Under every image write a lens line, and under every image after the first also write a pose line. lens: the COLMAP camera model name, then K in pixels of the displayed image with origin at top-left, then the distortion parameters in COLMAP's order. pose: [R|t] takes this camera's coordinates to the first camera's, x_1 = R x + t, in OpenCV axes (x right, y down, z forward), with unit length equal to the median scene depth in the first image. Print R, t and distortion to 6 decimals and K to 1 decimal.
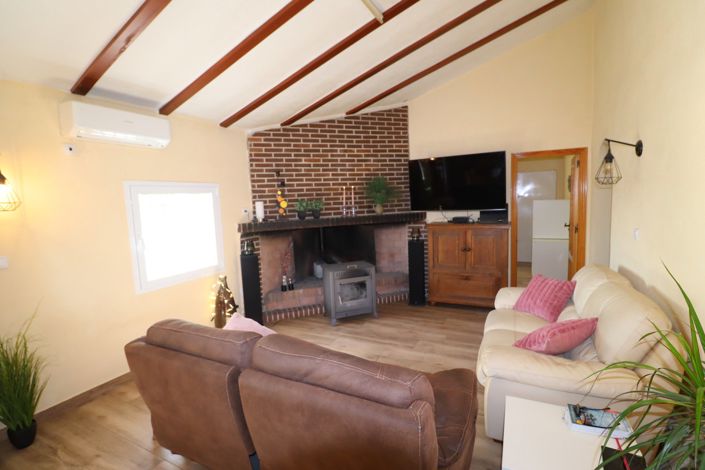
lens RADIAL K [[328.8, 0, 350.3], [0, 328.8, 233.4], [0, 0, 1]] dist [-0.003966, -0.000150]
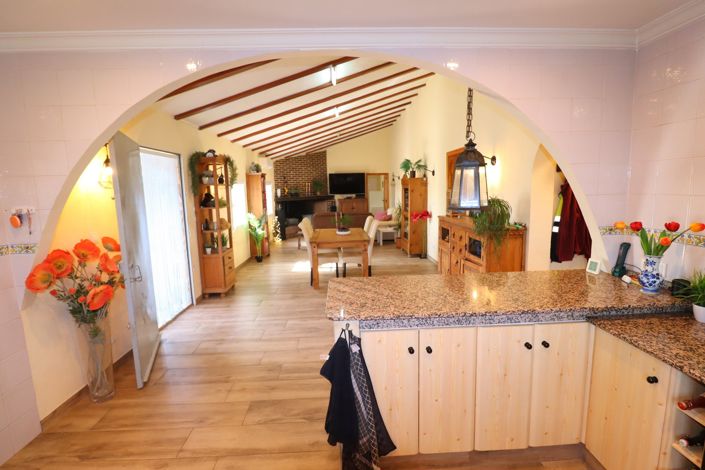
lens RADIAL K [[328.8, 0, 350.7], [0, 328.8, 233.7], [0, 0, 1]] dist [-0.003966, -0.000150]
pose [[0.868312, -0.047411, 0.493747, -0.949384], [0.038504, 0.998860, 0.028199, 0.169764], [-0.494521, -0.005474, 0.869148, -1.261776]]
